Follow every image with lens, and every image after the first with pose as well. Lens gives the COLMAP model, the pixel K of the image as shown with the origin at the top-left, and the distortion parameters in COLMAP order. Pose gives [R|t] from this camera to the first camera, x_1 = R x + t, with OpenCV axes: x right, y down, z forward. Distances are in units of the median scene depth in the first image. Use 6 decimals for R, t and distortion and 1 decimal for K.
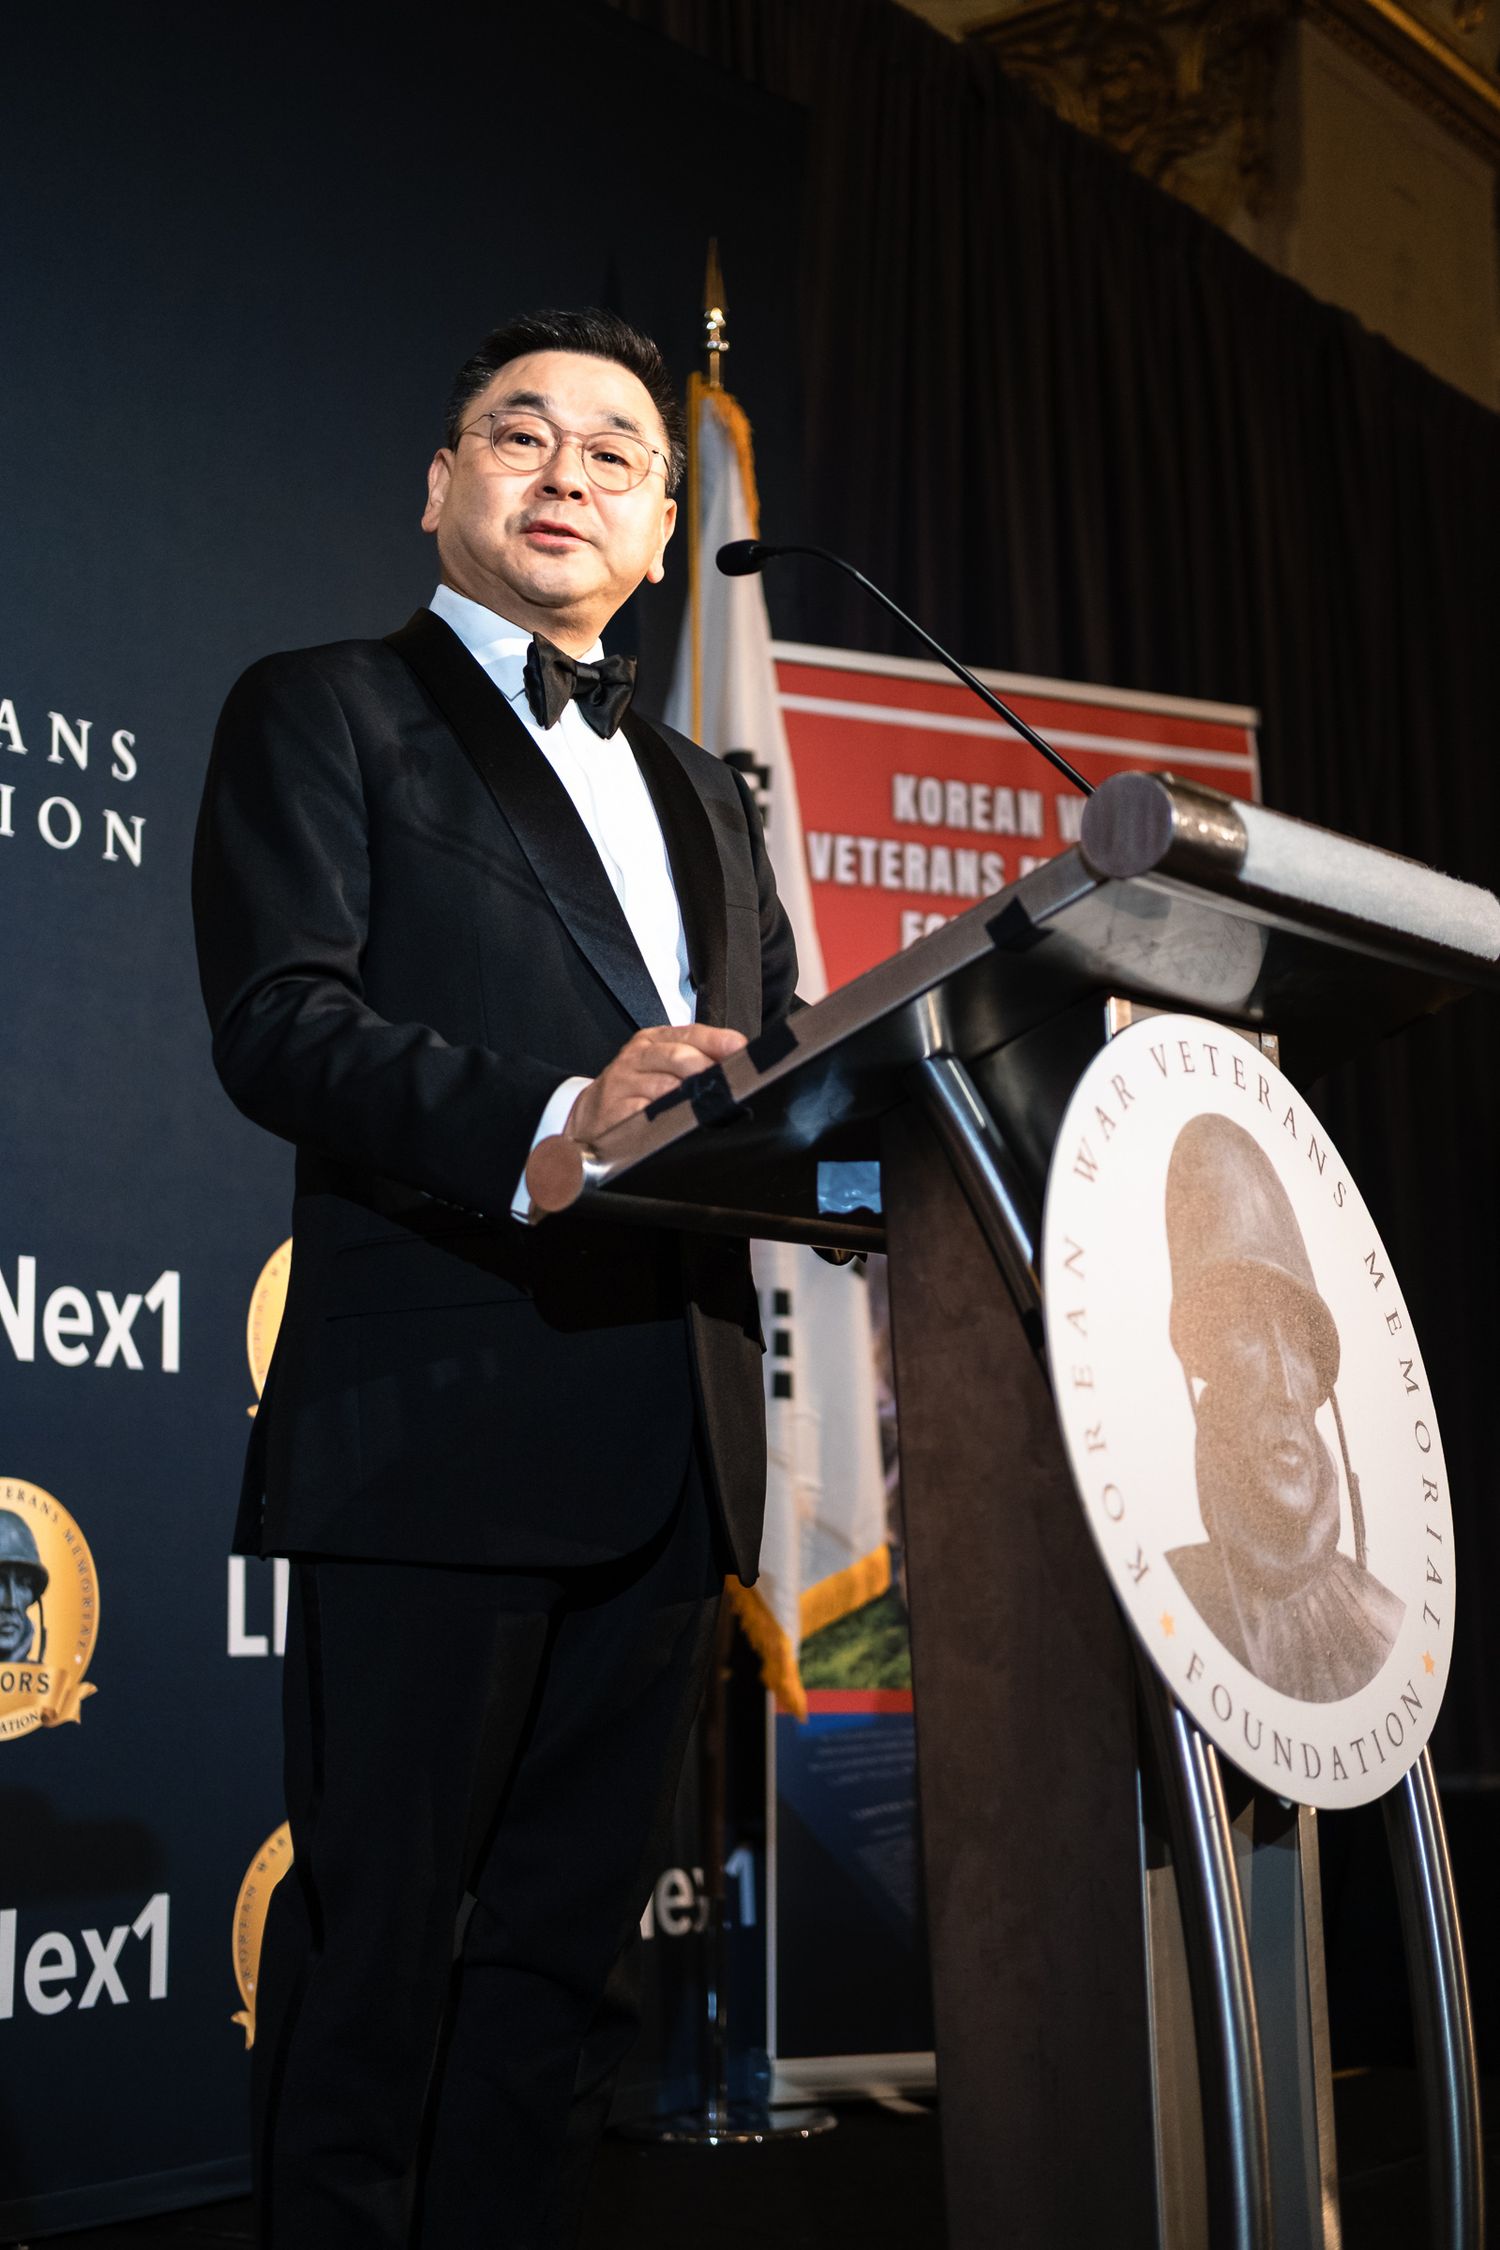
lens RADIAL K [[3376.0, 0, 714.0], [0, 3376.0, 1133.1], [0, 0, 1]] dist [-0.265049, 1.602250]
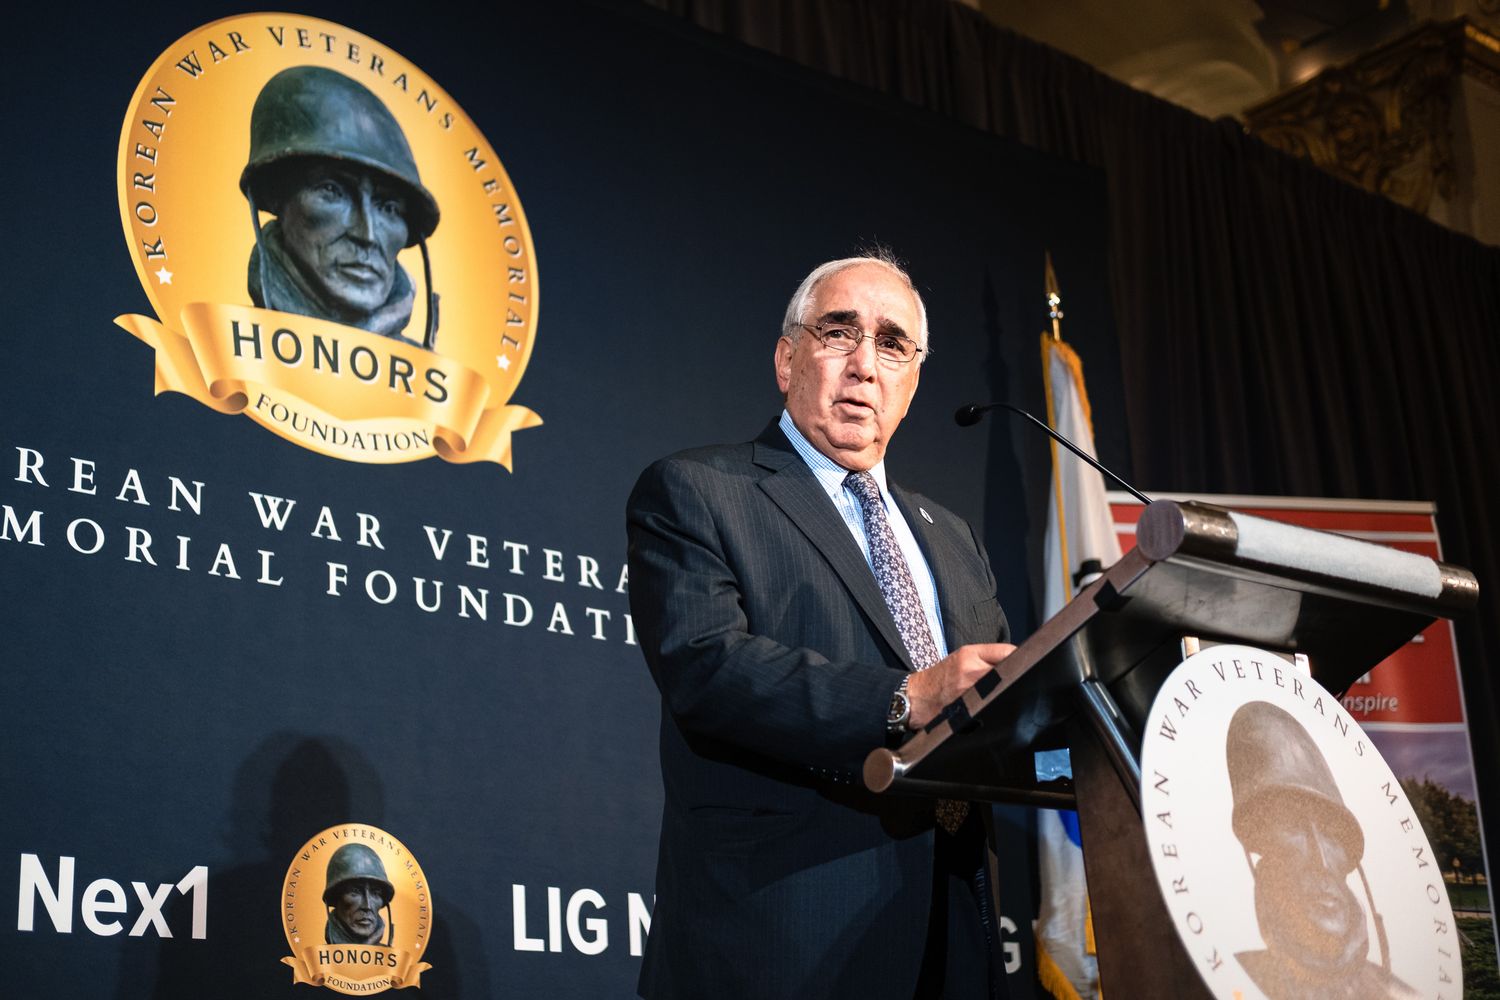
lens RADIAL K [[2230.5, 0, 733.1], [0, 2230.5, 523.3], [0, 0, 1]] dist [-0.273572, 1.613374]
pose [[0.974705, -0.103705, -0.197979, 0.111992], [0.071467, 0.983942, -0.163555, 0.064584], [0.211761, 0.145269, 0.966465, -0.133382]]
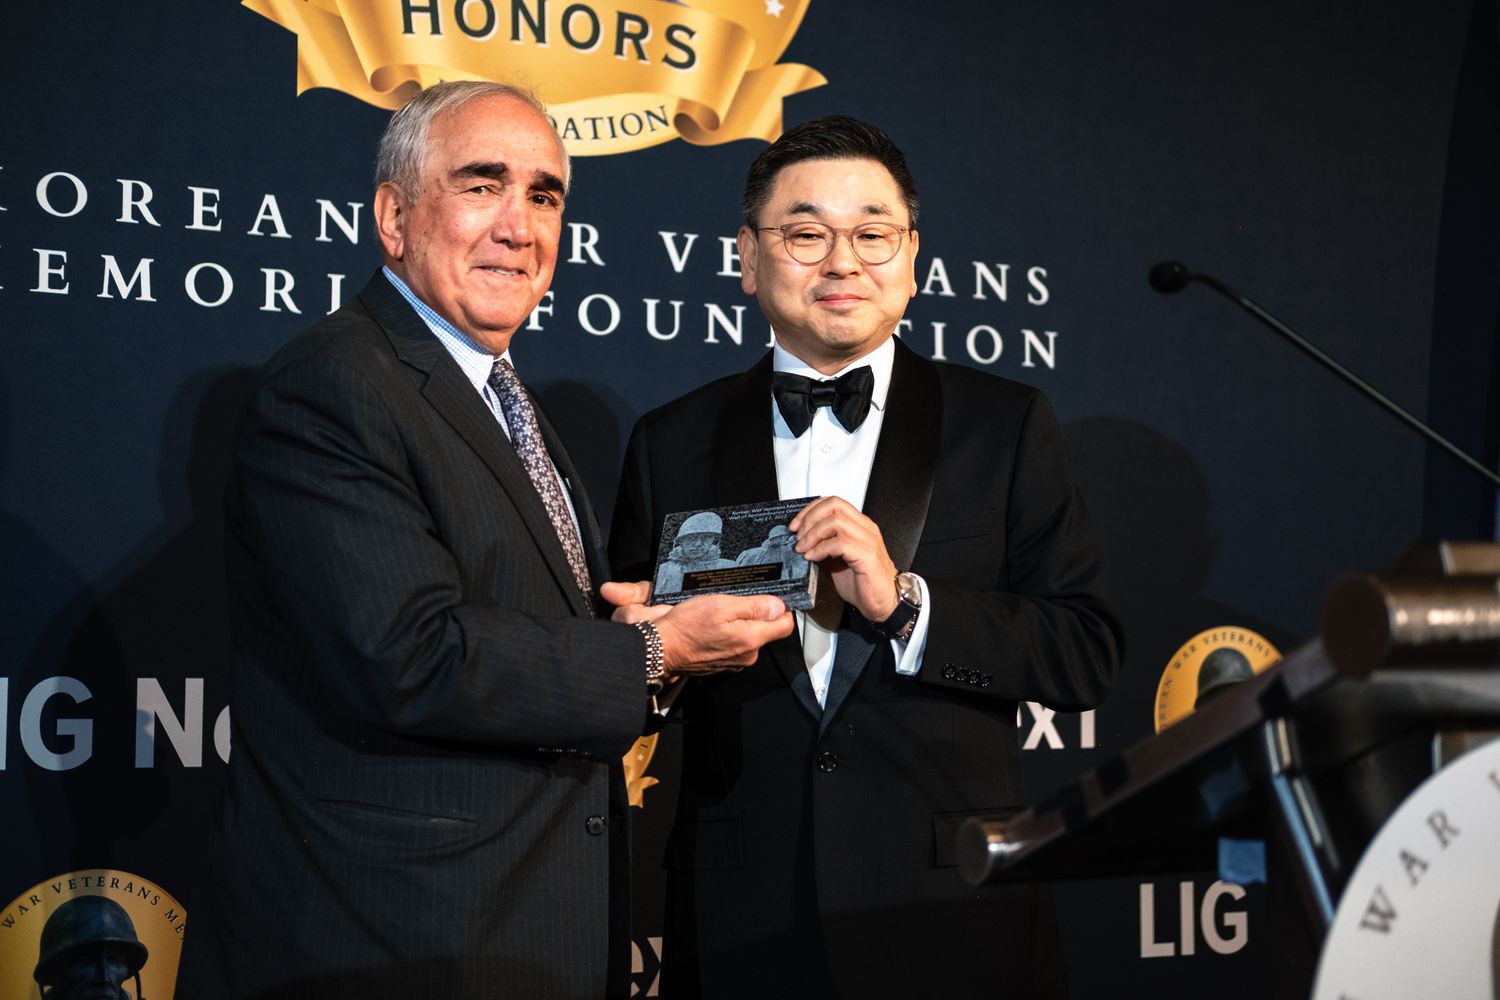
lens RADIAL K [[2250.7, 0, 741.7], [0, 2250.7, 505.5], [0, 0, 1]] dist [-0.265049, 1.602250]
pose [[0.889419, -0.025236, -0.456396, 0.220263], [0.055634, 0.997028, 0.053290, -0.143264], [0.453695, -0.072788, 0.888180, 0.271265]]
